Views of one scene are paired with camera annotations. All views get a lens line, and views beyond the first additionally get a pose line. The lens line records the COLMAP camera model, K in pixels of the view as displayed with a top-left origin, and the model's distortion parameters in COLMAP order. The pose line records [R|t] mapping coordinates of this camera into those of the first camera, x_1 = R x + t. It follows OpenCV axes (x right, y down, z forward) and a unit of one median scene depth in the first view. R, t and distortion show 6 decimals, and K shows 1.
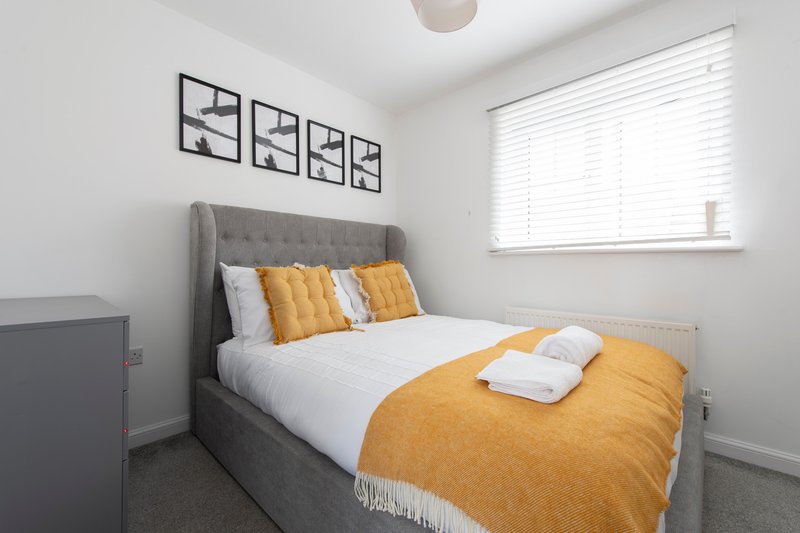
lens RADIAL K [[331.6, 0, 400.0], [0, 331.6, 266.5], [0, 0, 1]] dist [-0.000819, -0.000335]
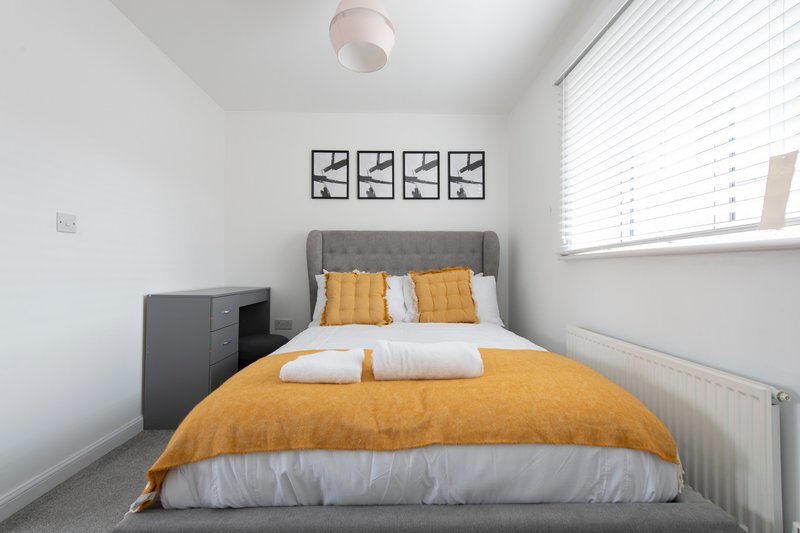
lens RADIAL K [[331.6, 0, 400.0], [0, 331.6, 266.5], [0, 0, 1]] dist [-0.000819, -0.000335]
pose [[0.704948, -0.004463, -0.709245, 0.654290], [-0.004605, 0.999930, -0.010869, -0.008540], [0.709244, 0.010928, 0.704878, 0.157986]]
